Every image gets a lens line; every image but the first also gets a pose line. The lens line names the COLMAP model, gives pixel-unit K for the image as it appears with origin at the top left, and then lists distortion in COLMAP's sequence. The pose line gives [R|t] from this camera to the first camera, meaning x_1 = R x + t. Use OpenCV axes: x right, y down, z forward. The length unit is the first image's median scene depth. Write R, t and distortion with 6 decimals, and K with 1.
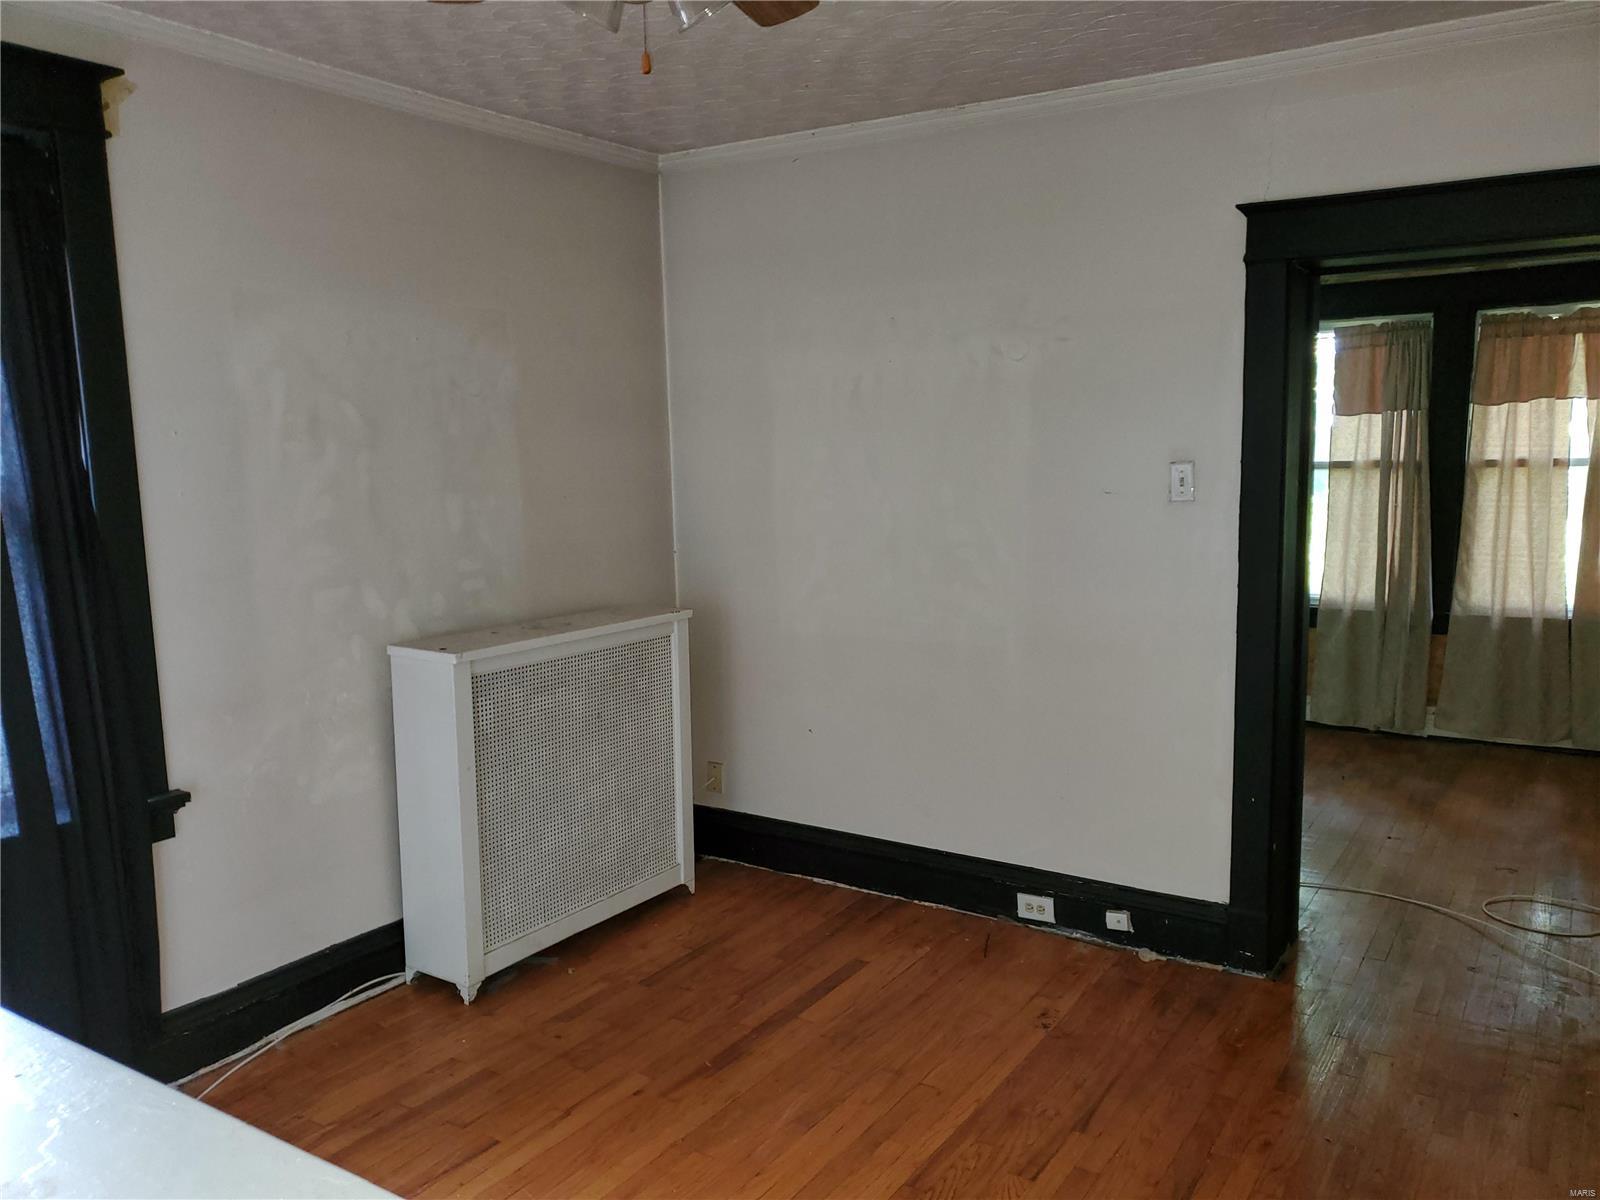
lens RADIAL K [[1245.8, 0, 800.0], [0, 1245.8, 600.0], [0, 0, 1]] dist [0.020712, -0.007071]
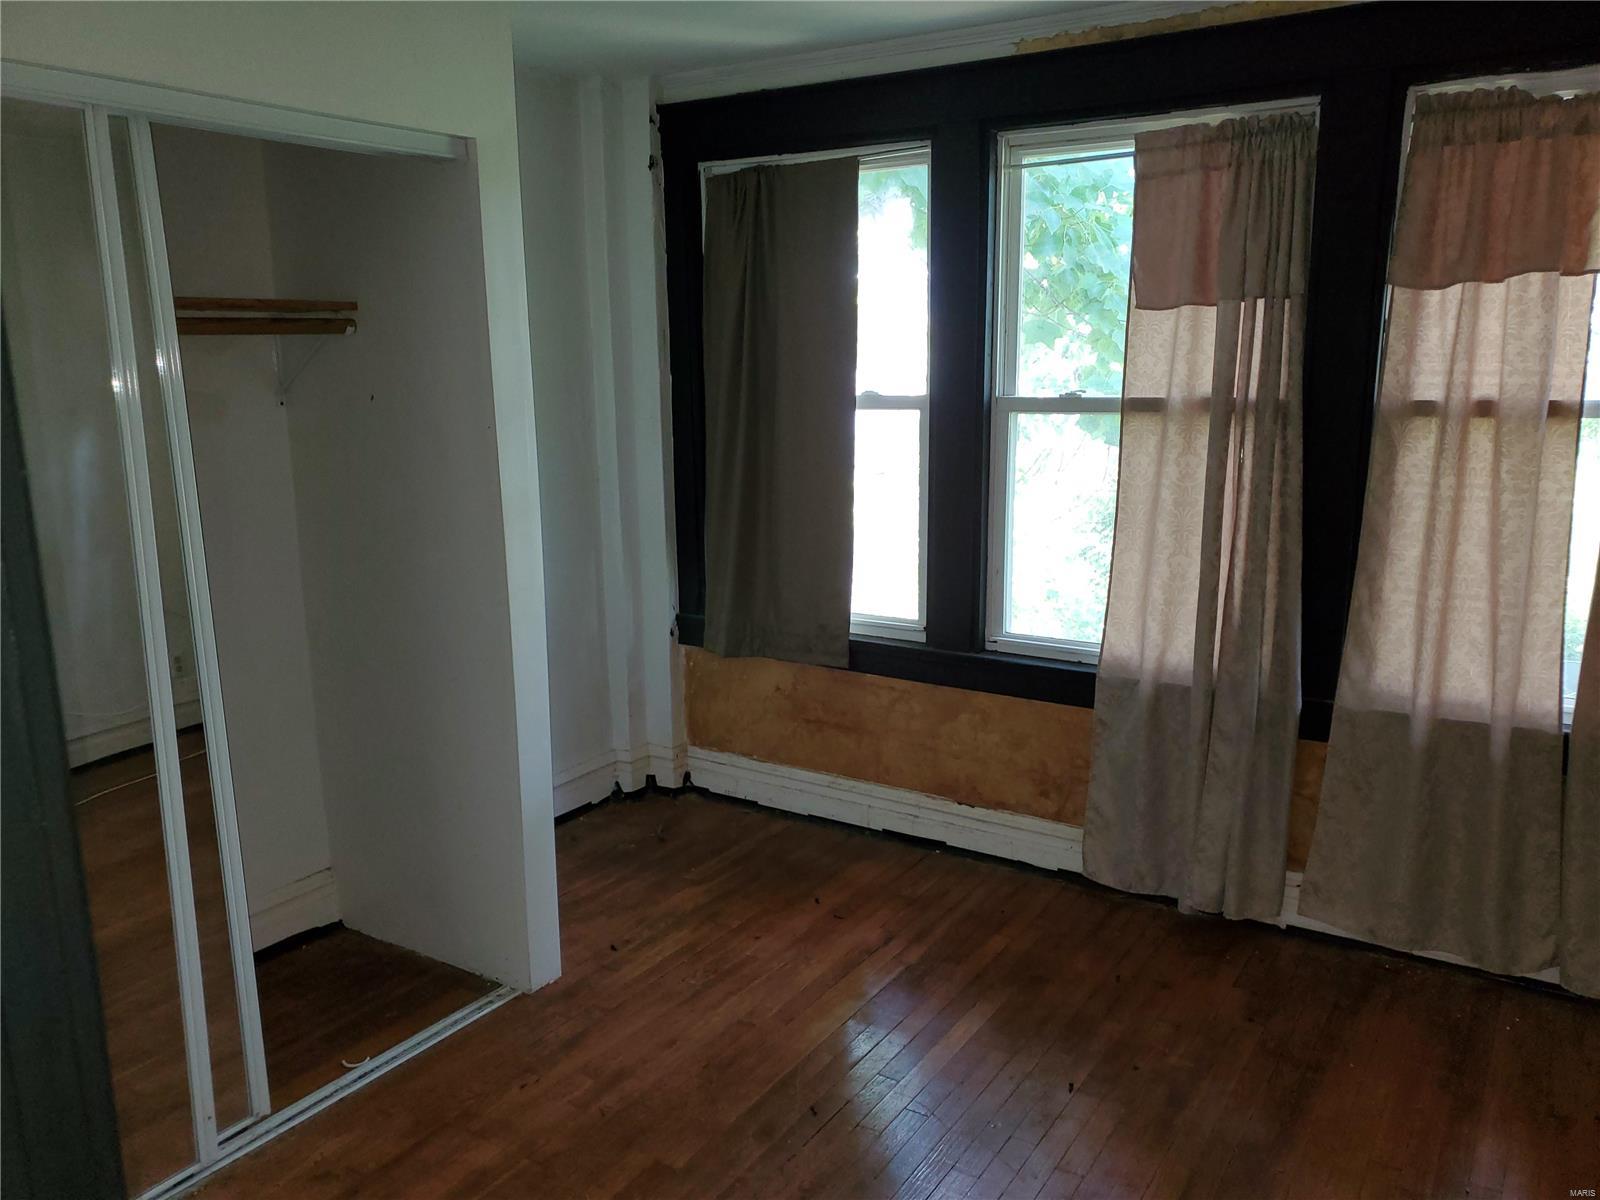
lens RADIAL K [[1245.8, 0, 800.0], [0, 1245.8, 600.0], [0, 0, 1]] dist [0.020712, -0.007071]
pose [[0.999670, 0.000054, 0.025706, 0.292805], [-0.002058, 0.996957, 0.077930, -0.071498], [-0.025623, -0.077958, 0.996627, 0.507760]]
